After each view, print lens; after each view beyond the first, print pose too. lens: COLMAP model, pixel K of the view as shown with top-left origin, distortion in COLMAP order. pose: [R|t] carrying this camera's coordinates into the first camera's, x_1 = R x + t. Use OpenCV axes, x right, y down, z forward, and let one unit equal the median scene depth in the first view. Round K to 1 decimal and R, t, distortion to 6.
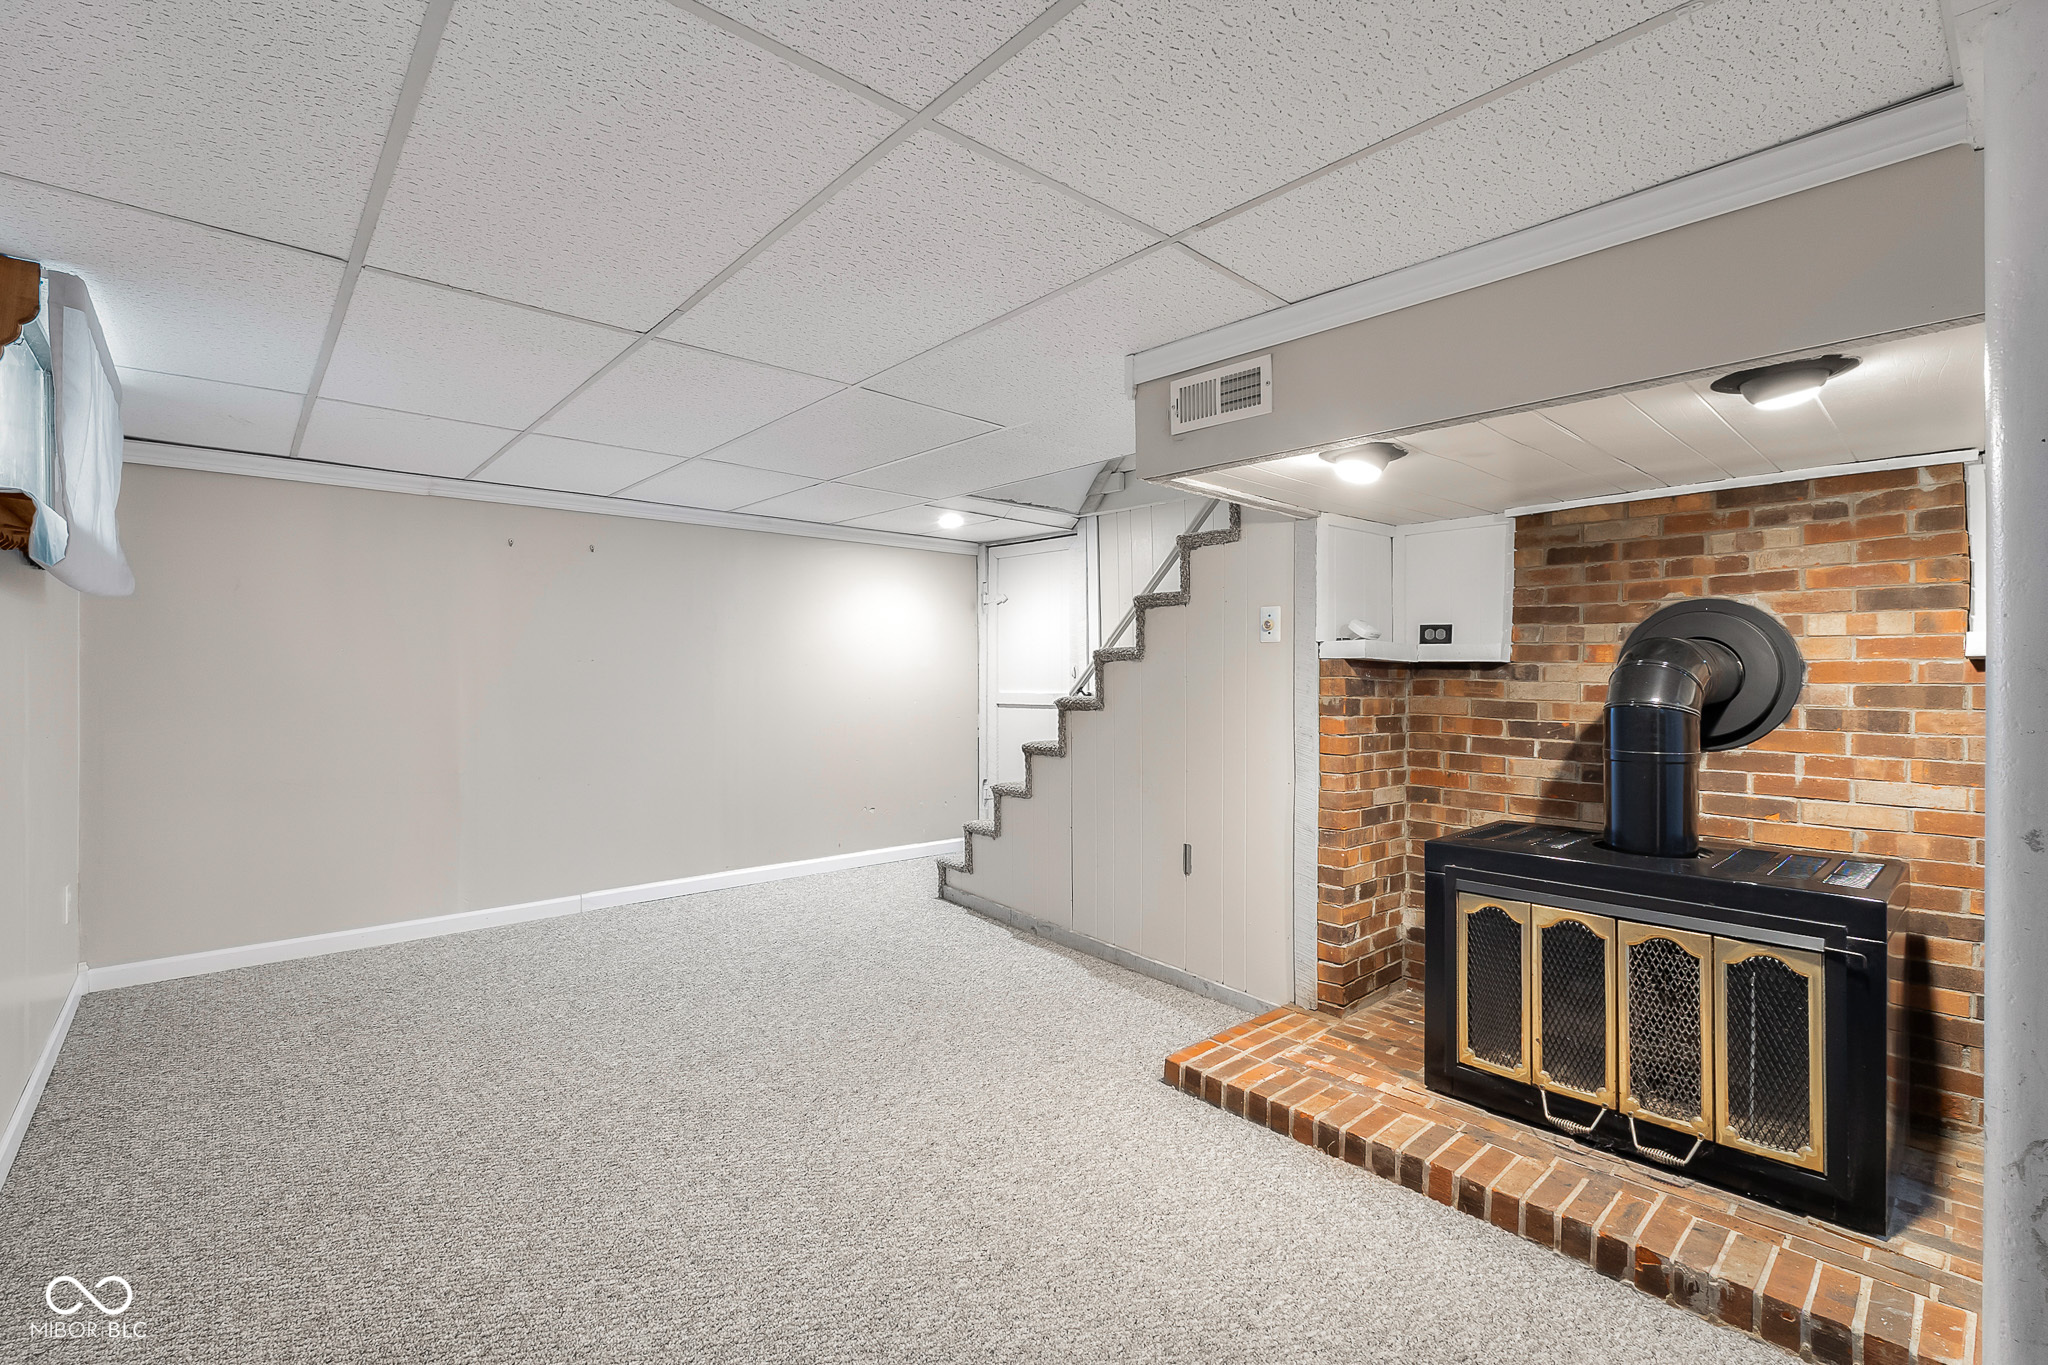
lens RADIAL K [[902.3, 0, 1024.0], [0, 902.3, 682.5], [0, 0, 1]] dist [0.000427, 0.000409]
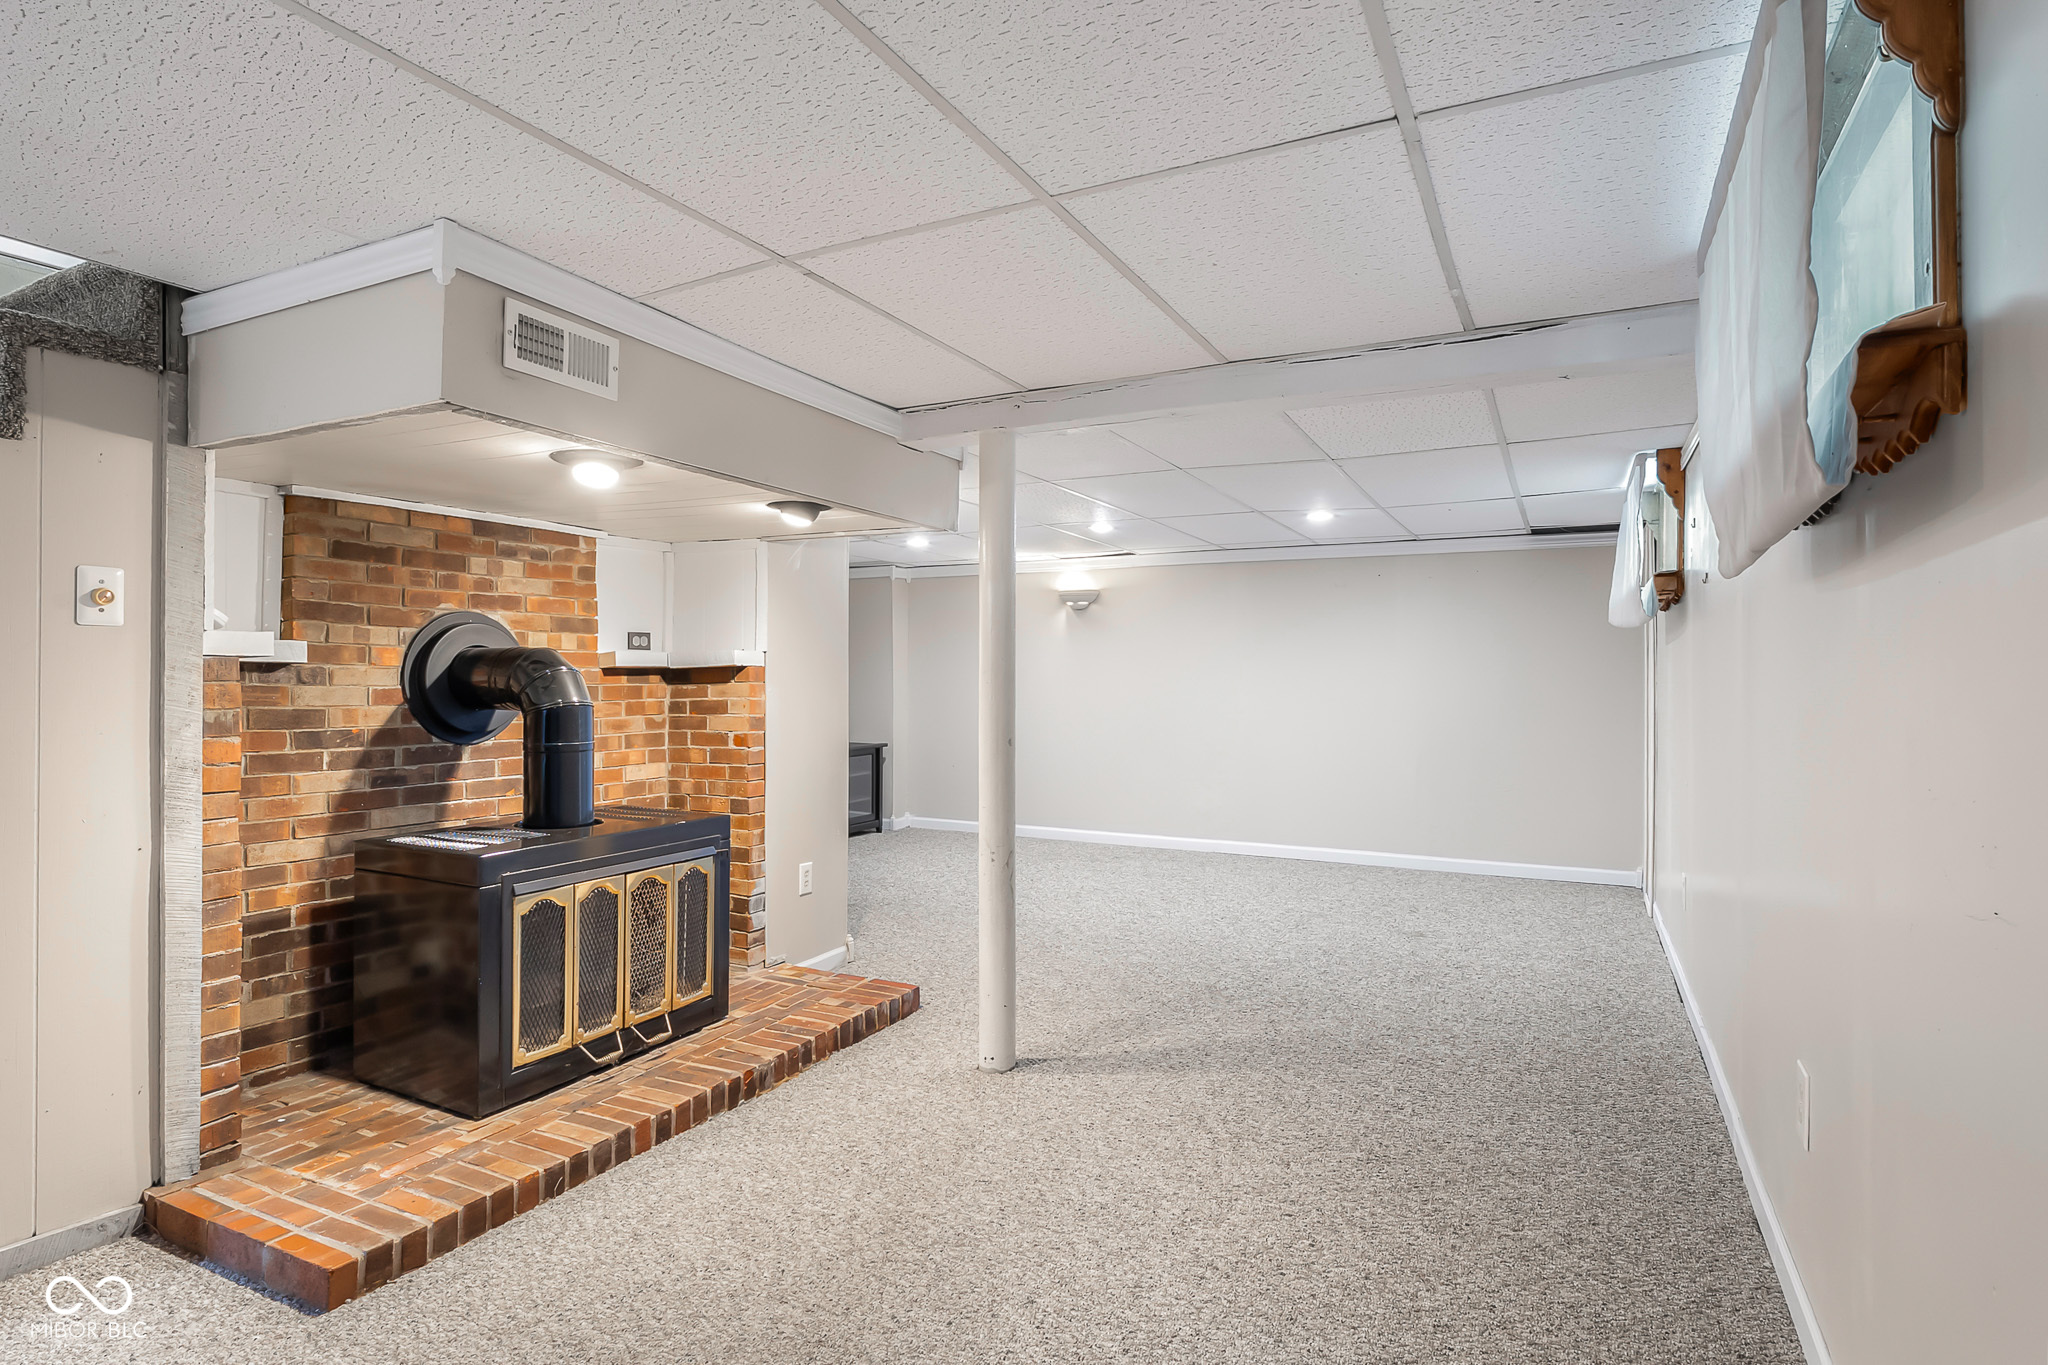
lens RADIAL K [[1121.0, 0, 957.6], [0, 1121.0, 670.6], [0, 0, 1]] dist [-0.002298, -0.000344]
pose [[-0.323316, 0.006345, 0.946270, -0.809310], [0.008060, 0.999960, -0.003951, -0.007630], [-0.946257, 0.006349, -0.323354, 0.894039]]
